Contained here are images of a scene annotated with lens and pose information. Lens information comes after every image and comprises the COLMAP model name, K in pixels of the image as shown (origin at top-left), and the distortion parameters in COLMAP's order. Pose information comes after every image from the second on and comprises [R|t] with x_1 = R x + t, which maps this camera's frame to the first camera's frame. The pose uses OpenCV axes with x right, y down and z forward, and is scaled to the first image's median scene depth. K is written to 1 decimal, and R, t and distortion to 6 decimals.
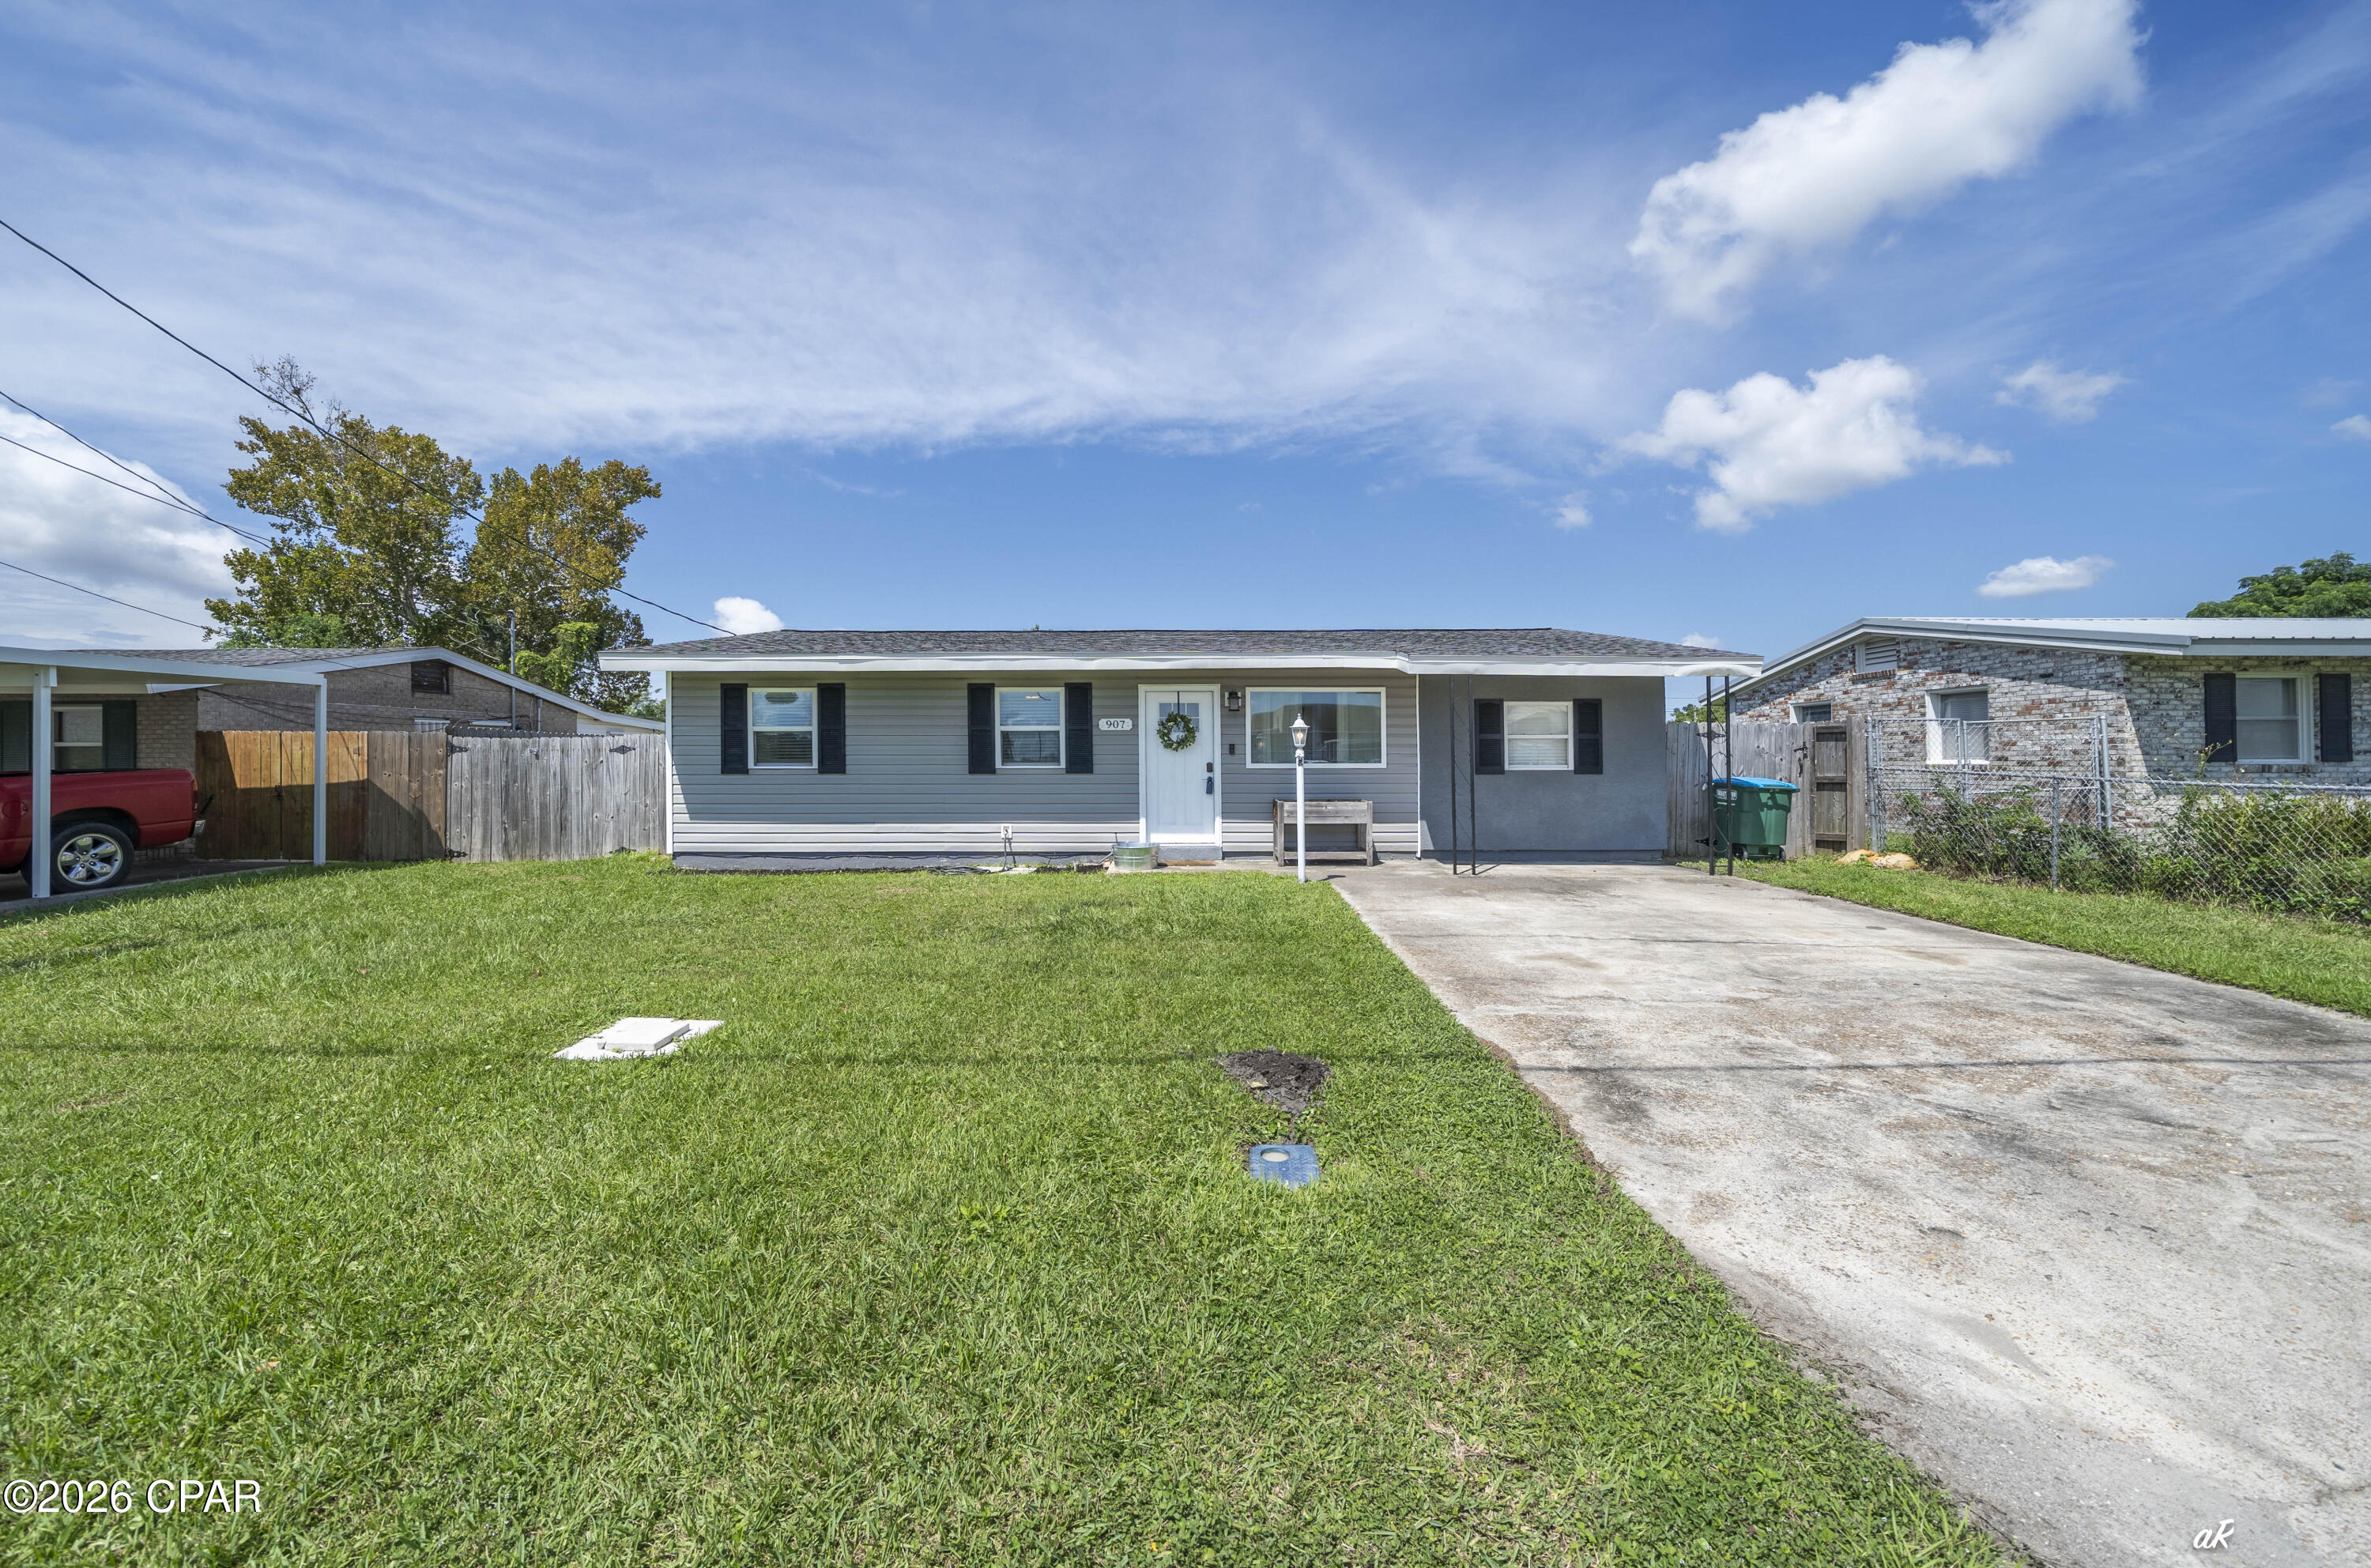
lens RADIAL K [[858.4, 0, 1193.9], [0, 858.4, 752.3], [0, 0, 1]] dist [-0.003545, -0.000339]
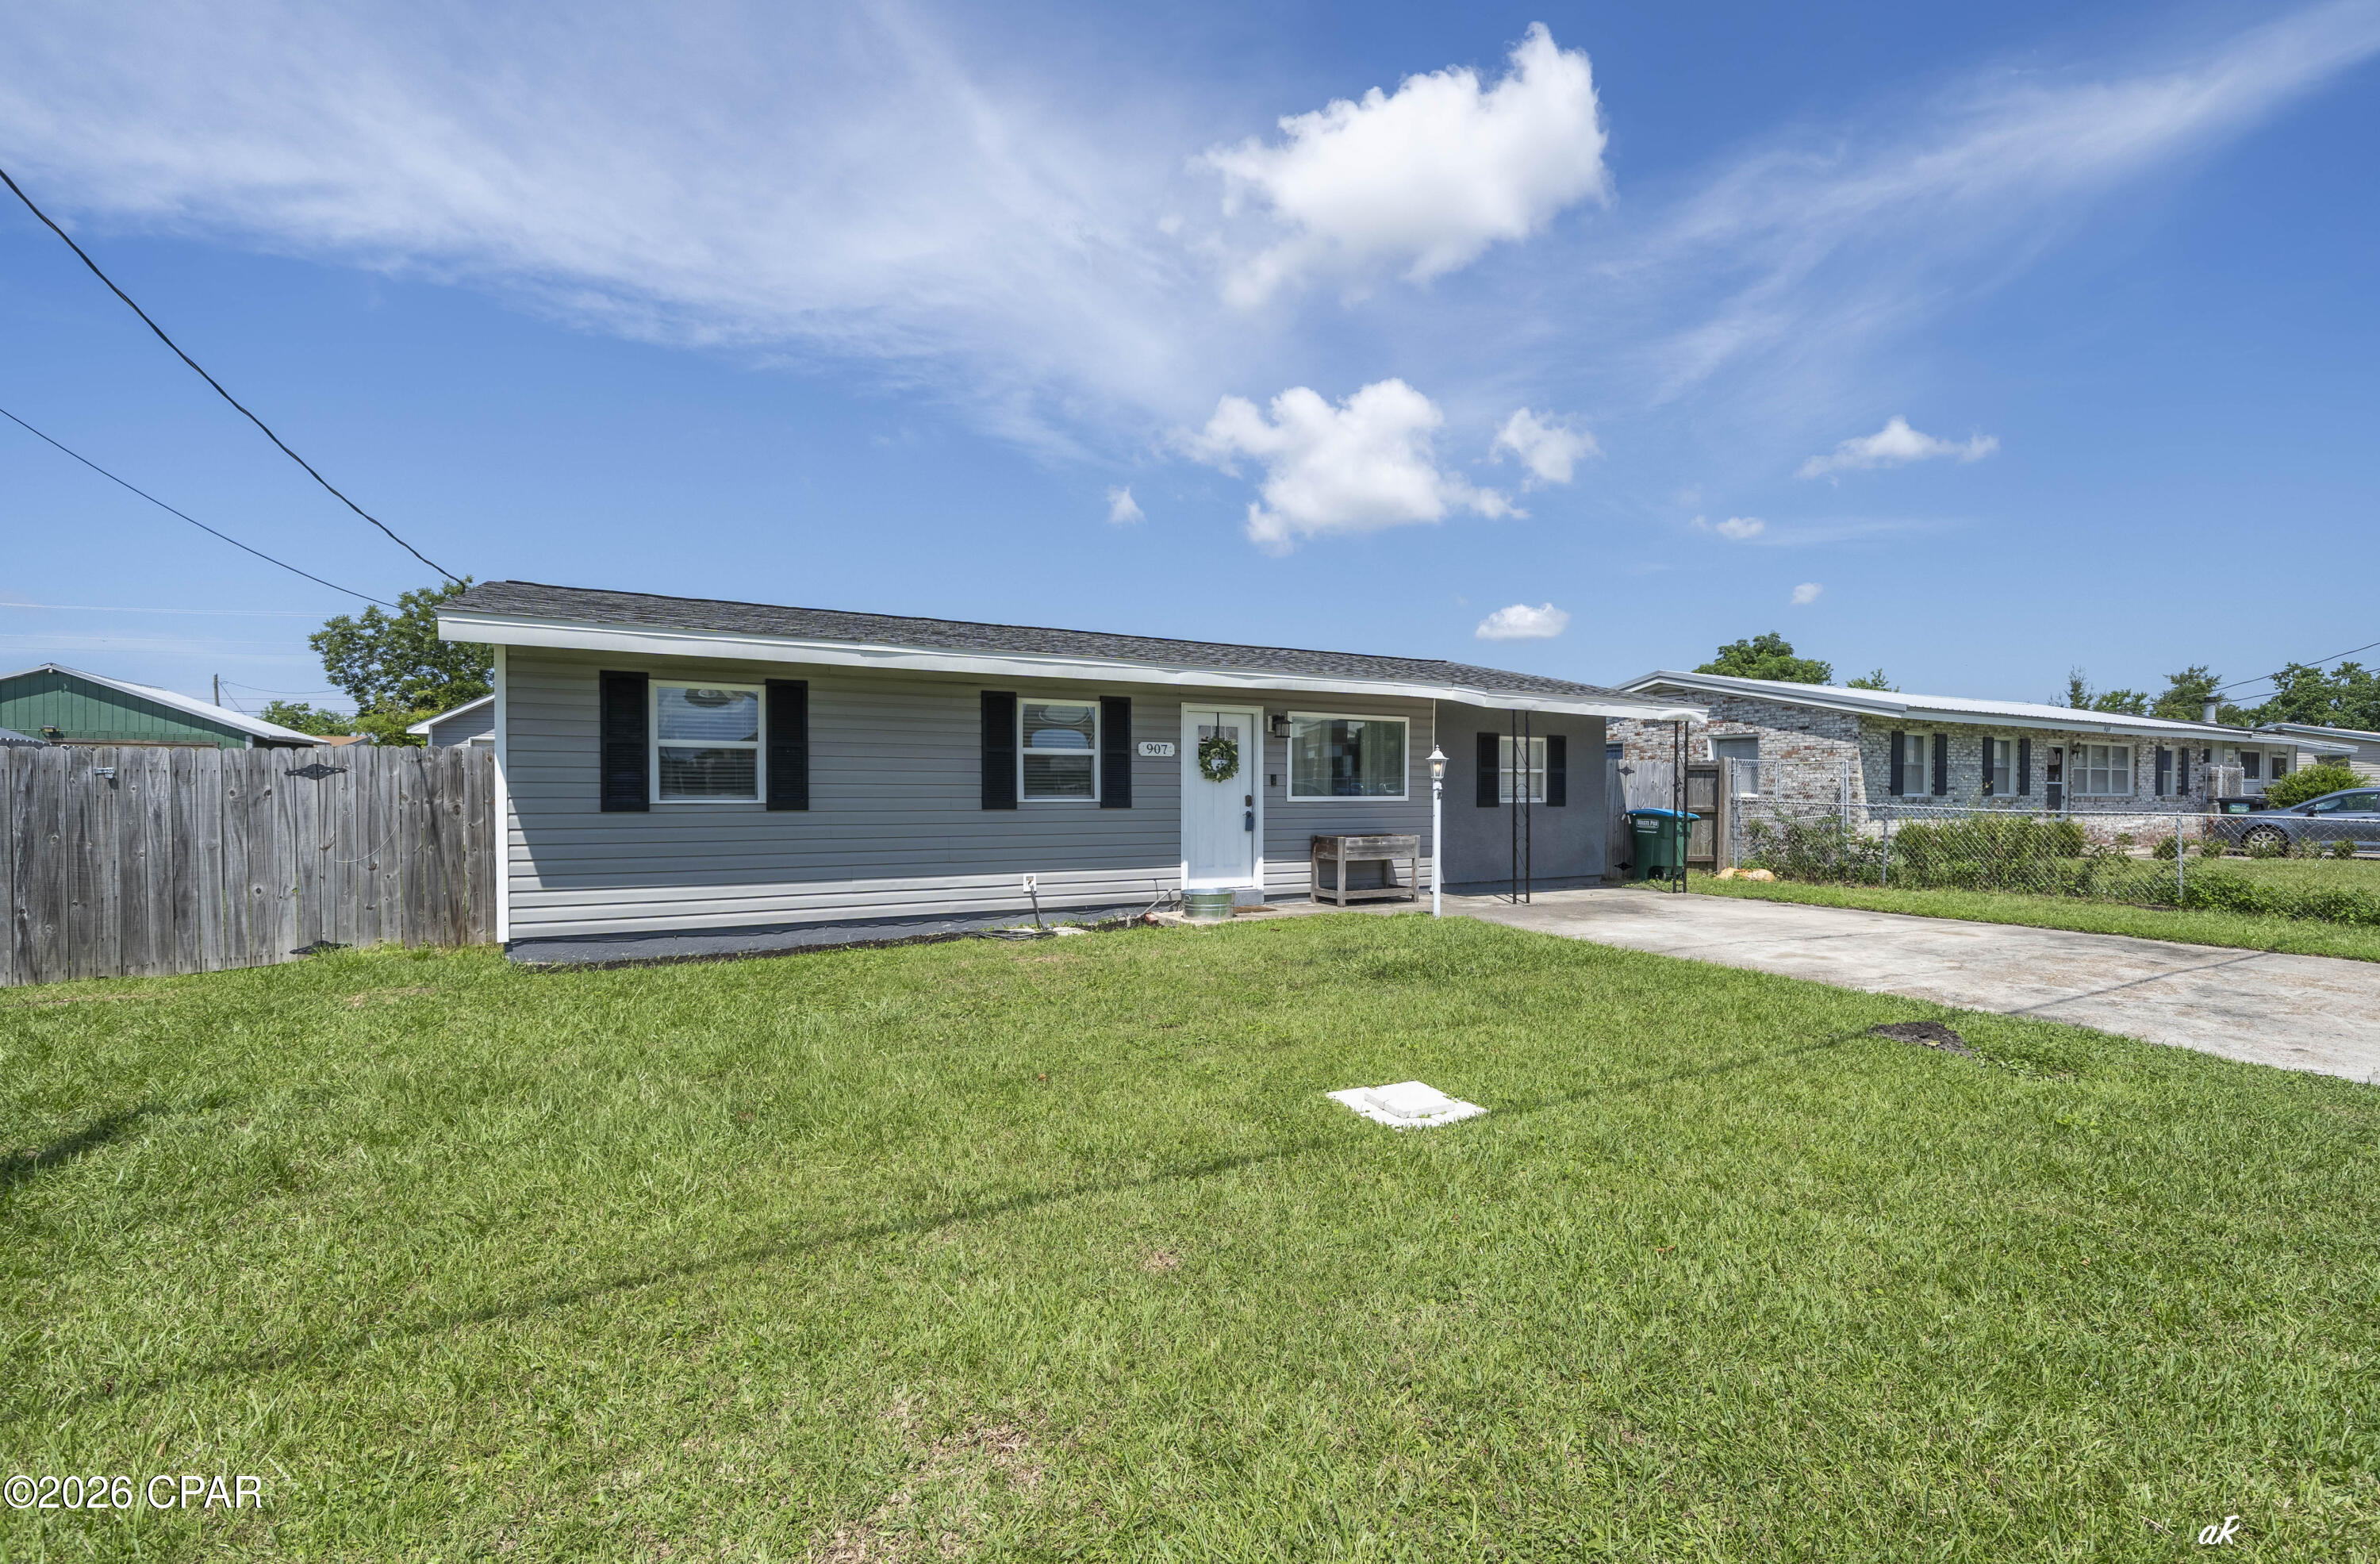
lens RADIAL K [[1087.2, 0, 1266.7], [0, 1087.2, 810.3], [0, 0, 1]] dist [0.002550, -0.000495]
pose [[0.847166, -0.006436, 0.531289, -0.560115], [-0.006863, 0.999711, 0.023055, 0.001709], [-0.531284, -0.023178, 0.846877, 0.047058]]
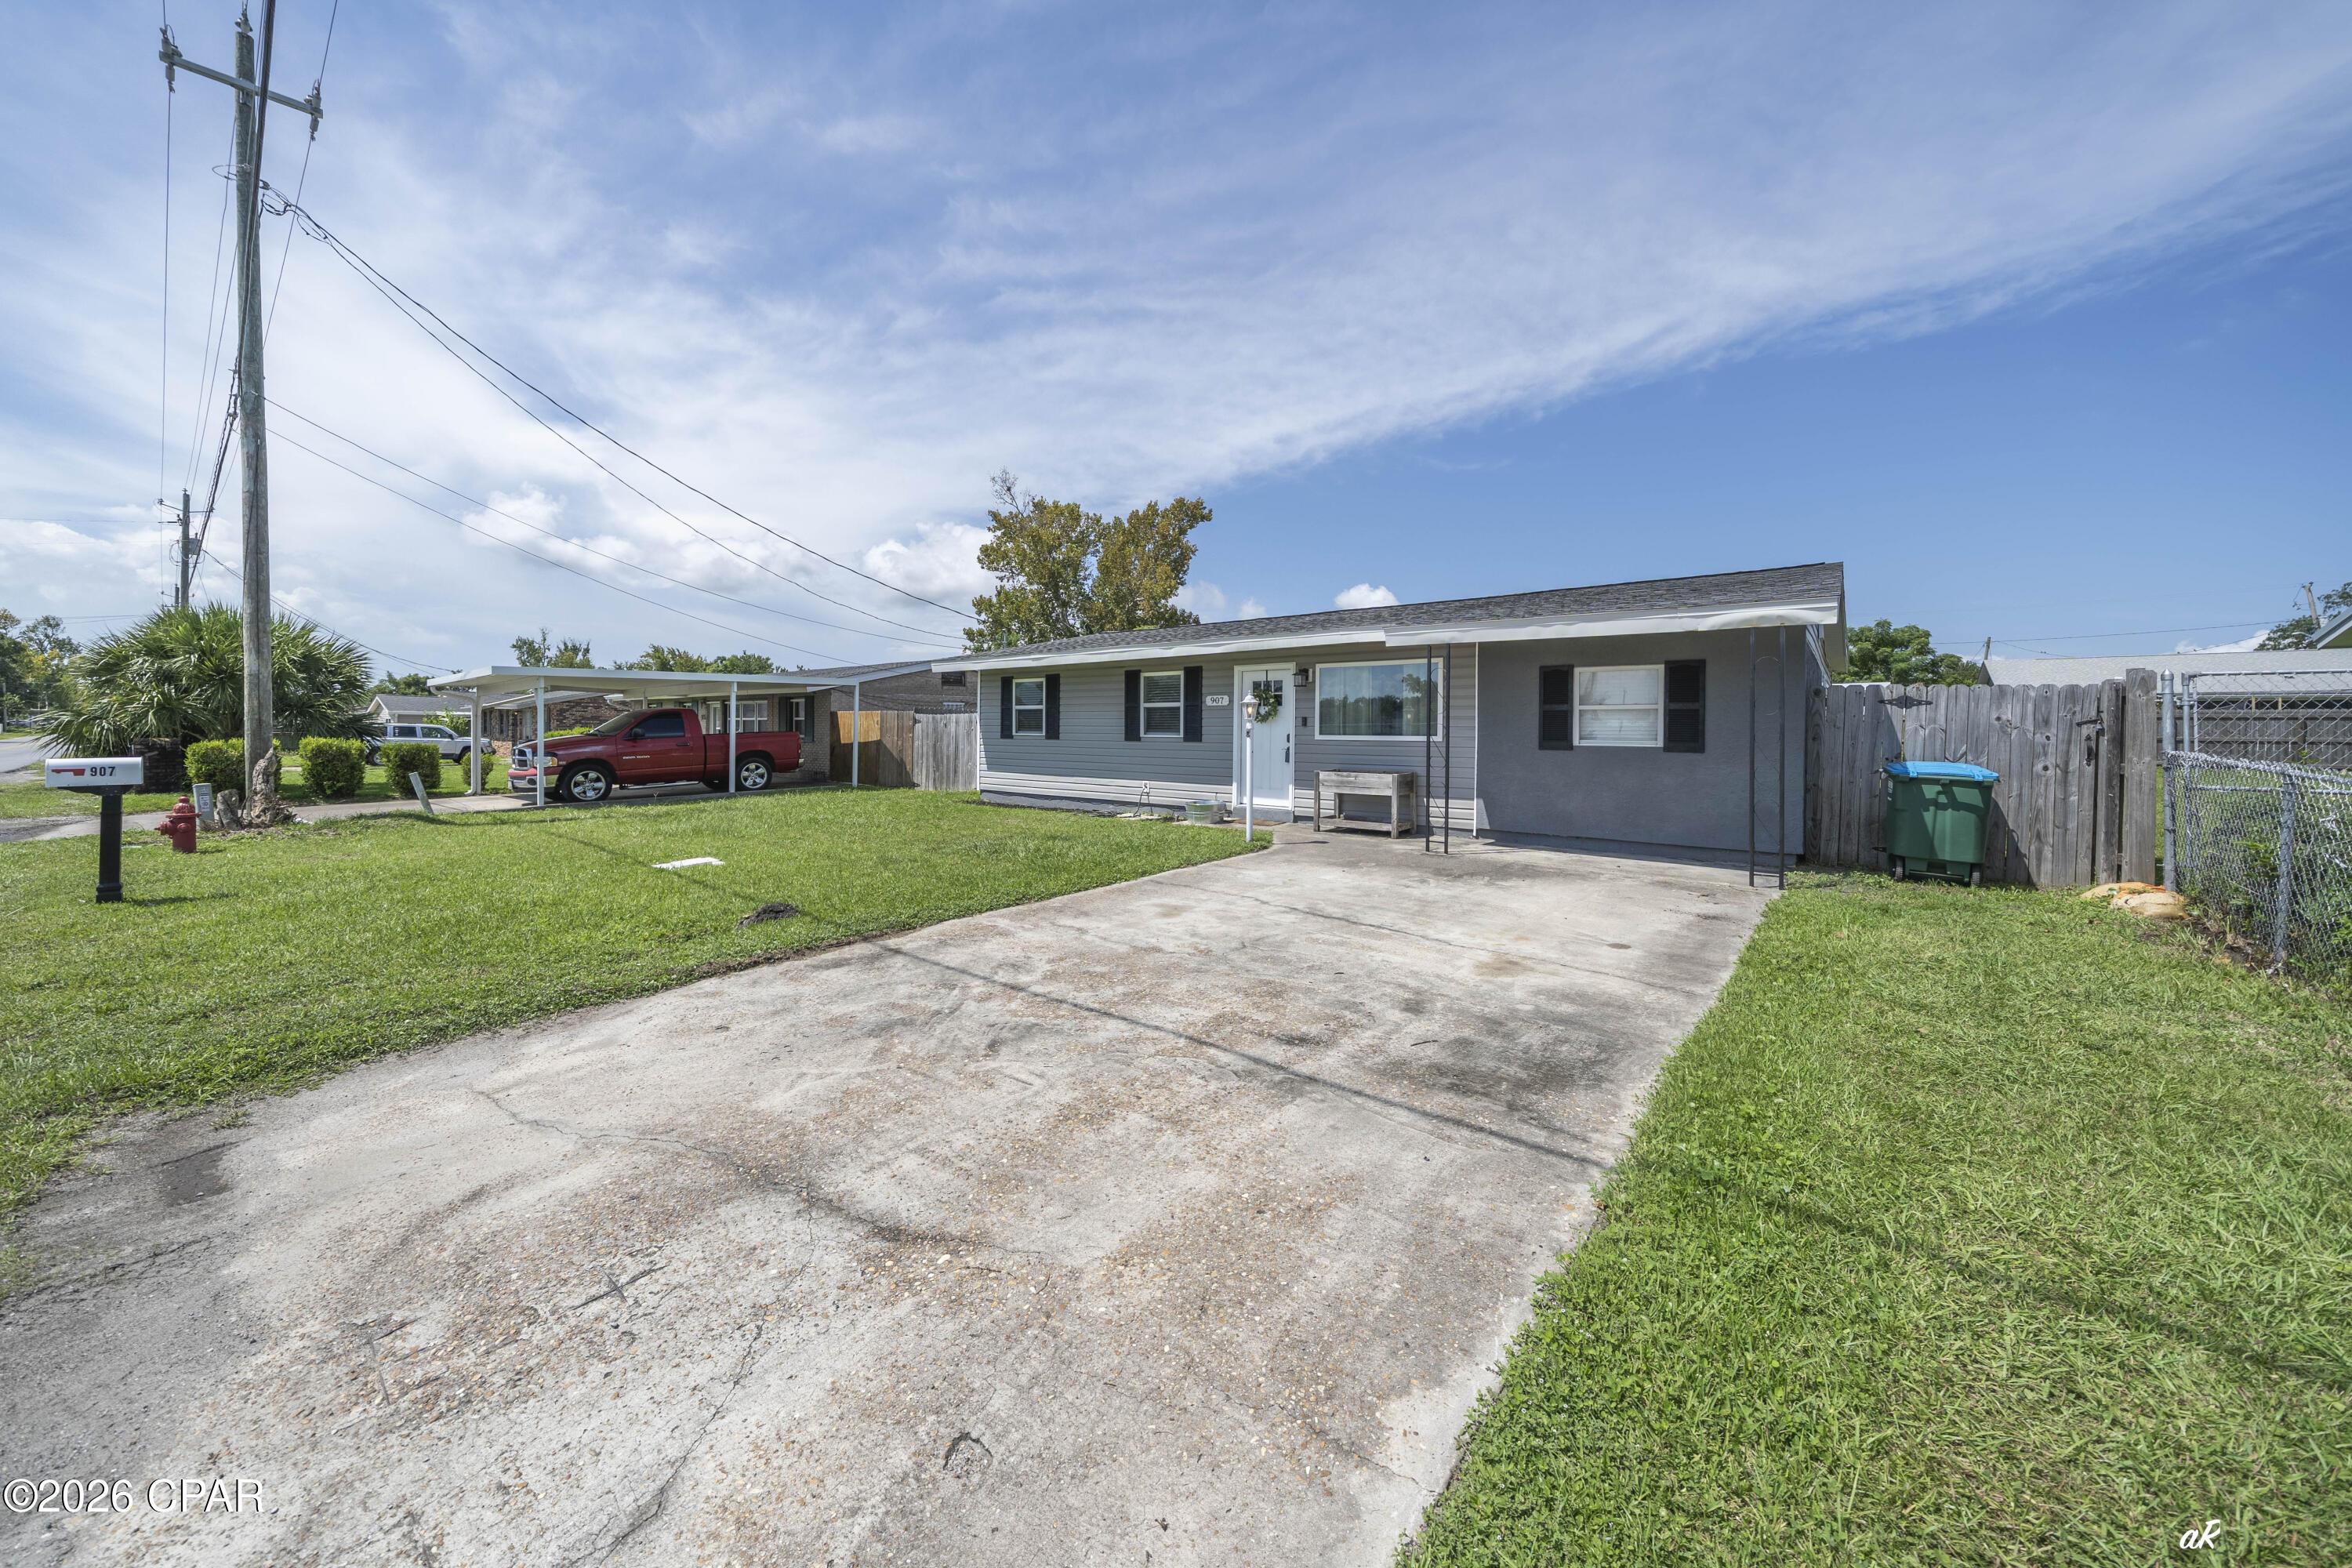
lens RADIAL K [[833.6, 0, 1172.3], [0, 833.6, 739.5], [0, 0, 1]] dist [-0.006122, -0.000231]
pose [[0.771945, 0.014232, -0.635530, 0.582841], [-0.001918, 0.999797, 0.020060, -0.001916], [0.635686, -0.014267, 0.771816, 0.080934]]
